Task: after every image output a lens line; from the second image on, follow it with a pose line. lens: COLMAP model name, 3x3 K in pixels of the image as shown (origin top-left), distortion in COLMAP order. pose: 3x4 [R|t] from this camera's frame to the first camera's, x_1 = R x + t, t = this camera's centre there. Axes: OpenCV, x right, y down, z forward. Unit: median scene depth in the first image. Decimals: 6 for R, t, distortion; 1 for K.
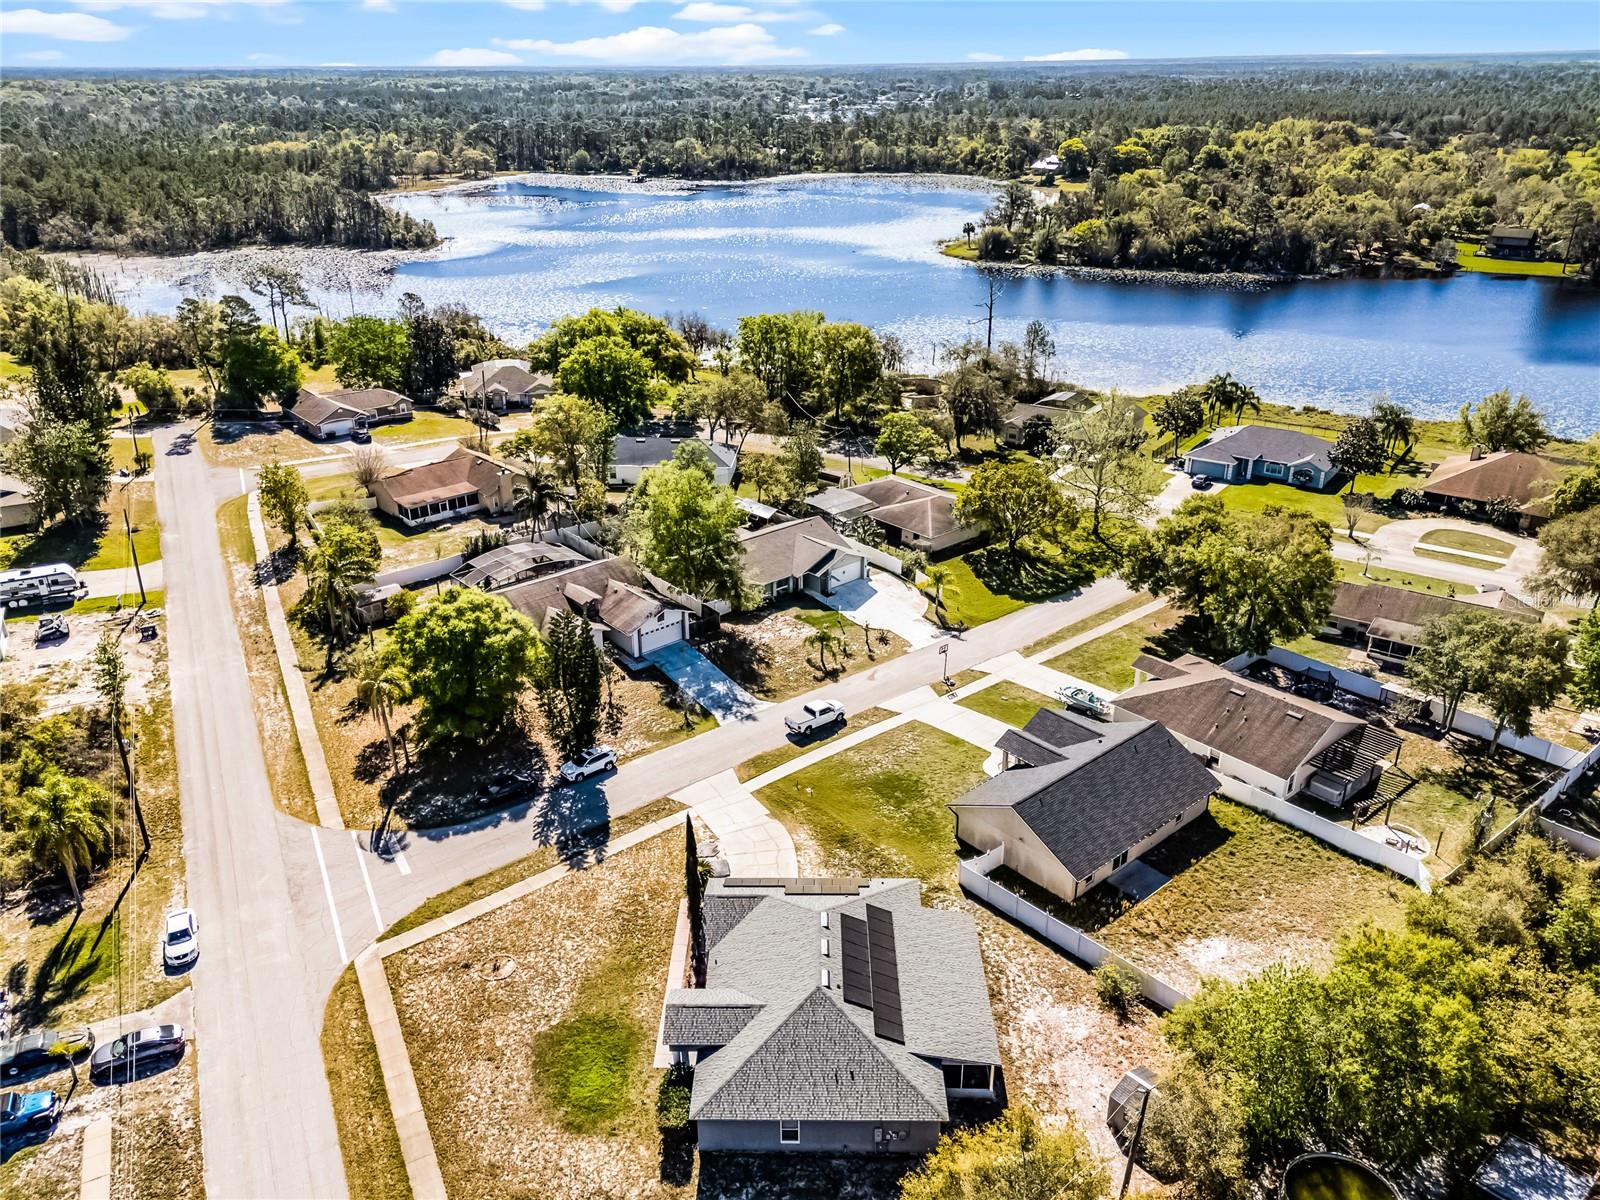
lens RADIAL K [[1172.4, 0, 800.0], [0, 1172.4, 600.0], [0, 0, 1]] dist [0.066224, -0.052510]
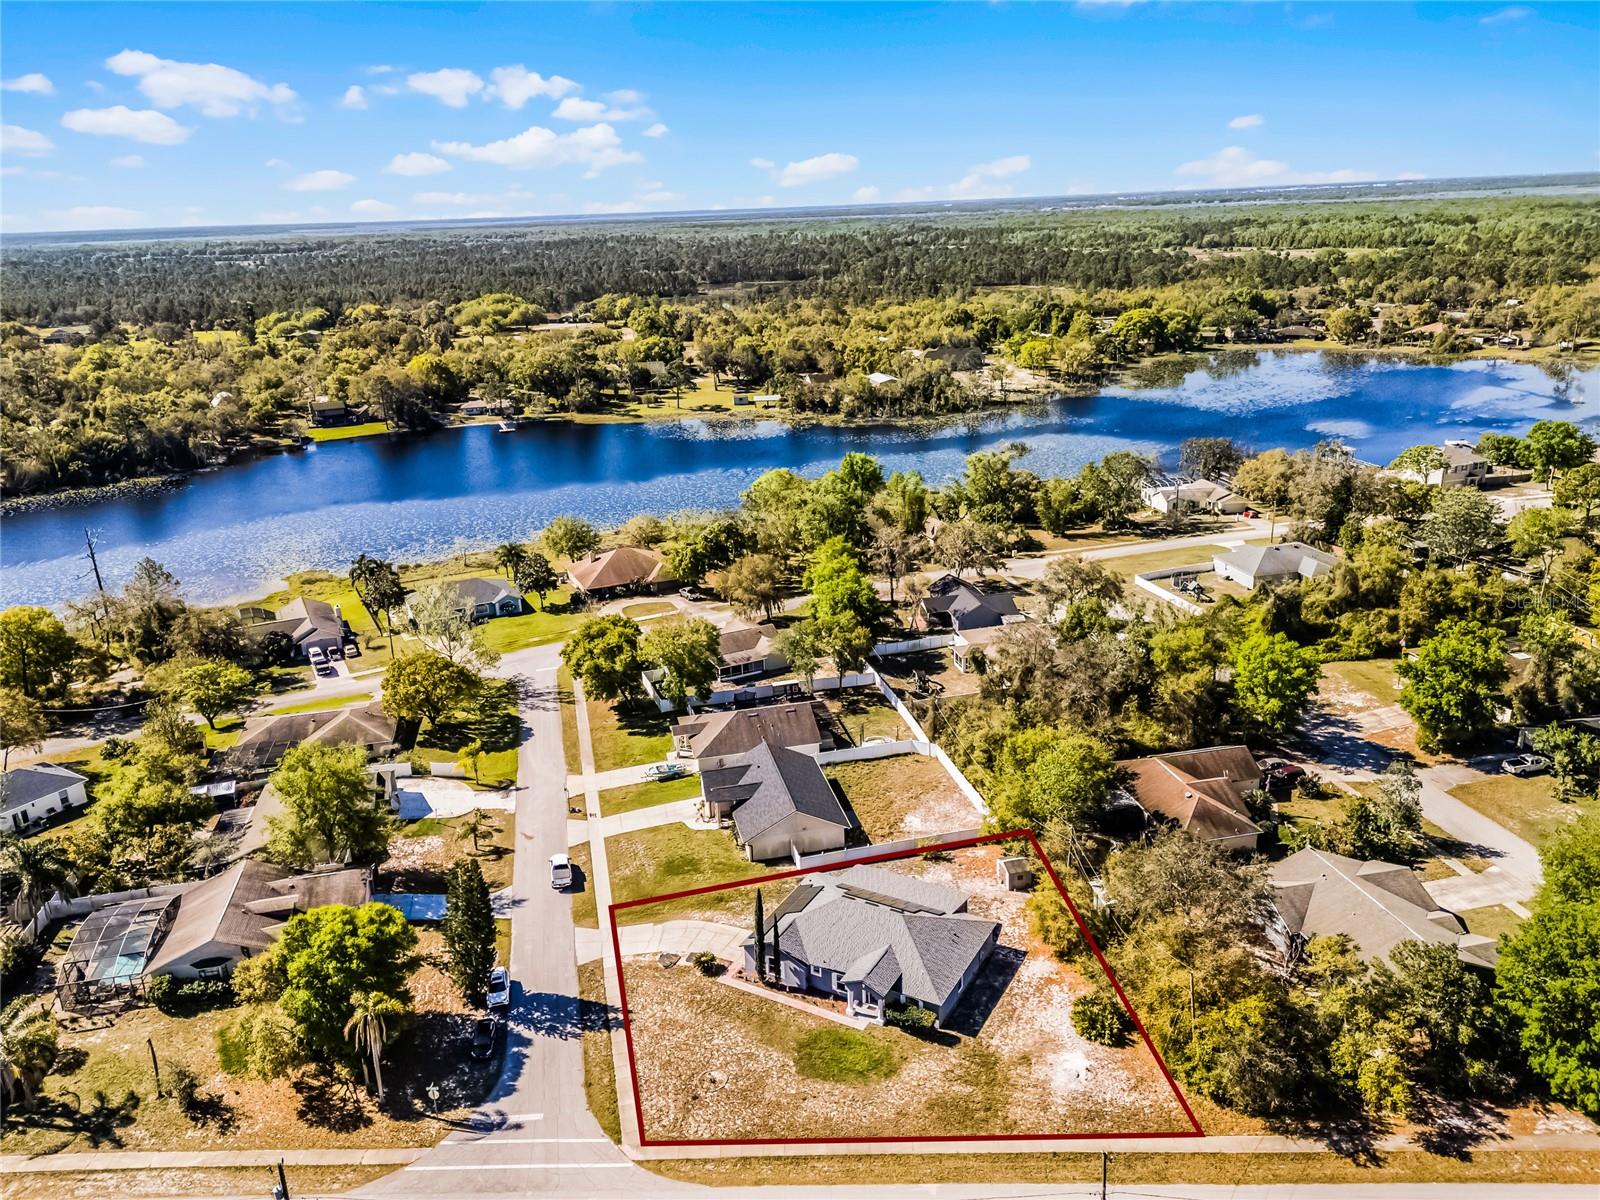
lens RADIAL K [[1172.4, 0, 800.0], [0, 1172.4, 600.0], [0, 0, 1]] dist [0.066224, -0.052510]
pose [[0.484000, -0.291928, 0.824938, -1.110945], [0.398124, 0.912956, 0.089493, -0.231416], [-0.779257, 0.285113, 0.558094, 0.086968]]
